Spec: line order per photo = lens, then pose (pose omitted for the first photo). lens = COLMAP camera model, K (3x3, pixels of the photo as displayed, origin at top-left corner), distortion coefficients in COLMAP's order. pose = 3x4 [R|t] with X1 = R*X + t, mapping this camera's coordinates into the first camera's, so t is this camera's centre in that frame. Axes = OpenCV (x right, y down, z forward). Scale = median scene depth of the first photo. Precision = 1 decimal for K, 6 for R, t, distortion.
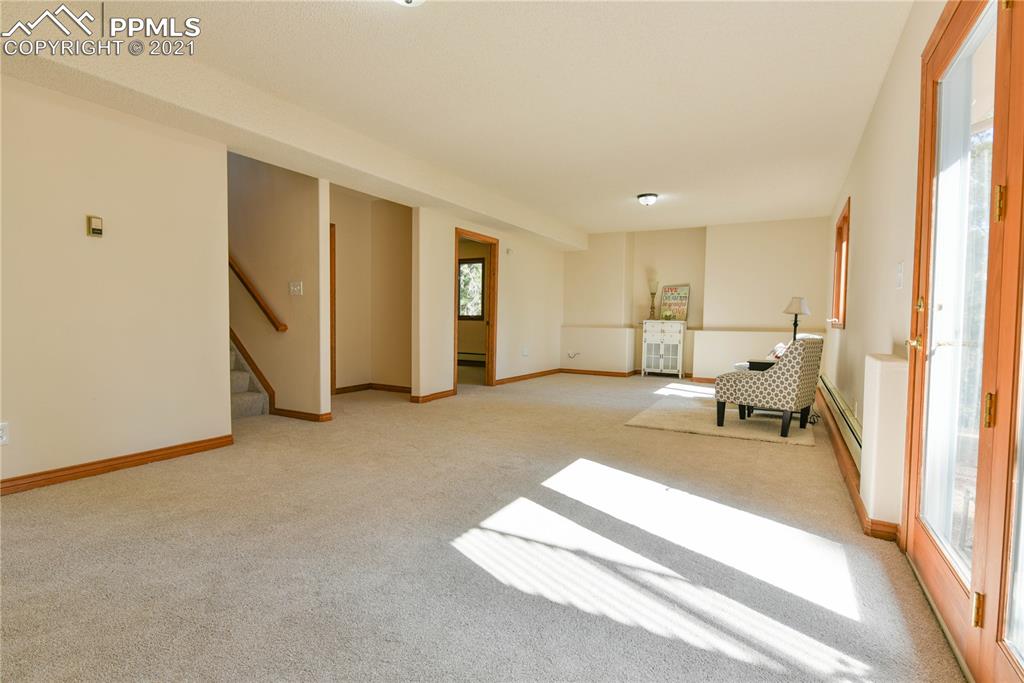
lens RADIAL K [[504.1, 0, 510.3], [0, 504.1, 342.1], [0, 0, 1]] dist [0.003030, -0.008254]
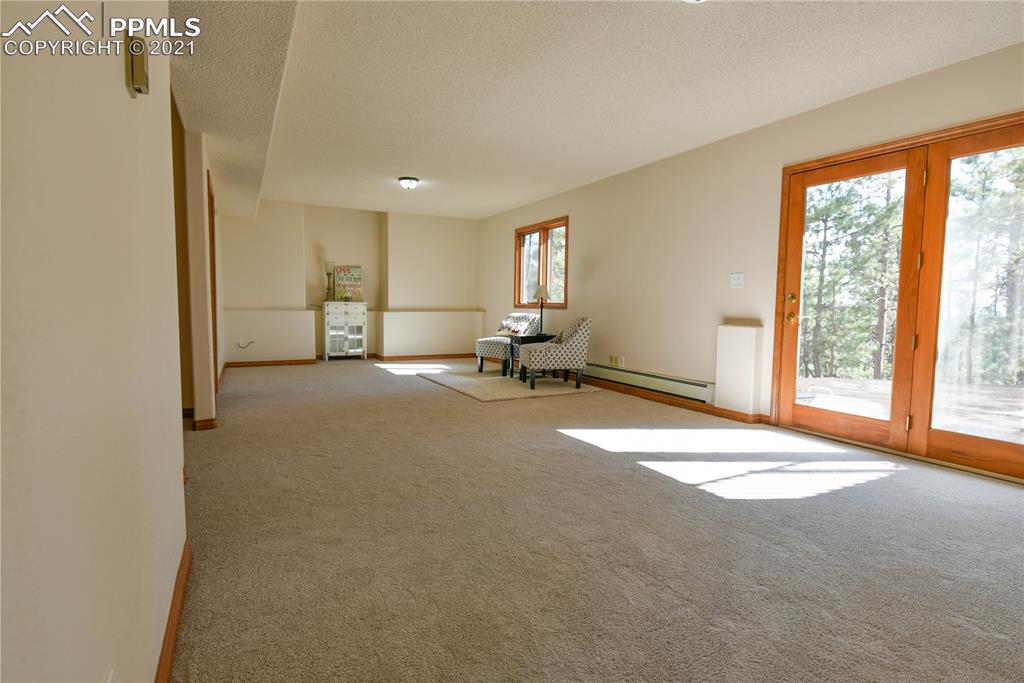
lens RADIAL K [[504.1, 0, 510.3], [0, 504.1, 342.1], [0, 0, 1]] dist [0.003030, -0.008254]
pose [[0.549085, -0.072264, 0.832636, -0.512470], [0.035413, 0.997372, 0.063207, -0.023583], [-0.835016, -0.005220, 0.550202, 0.290046]]
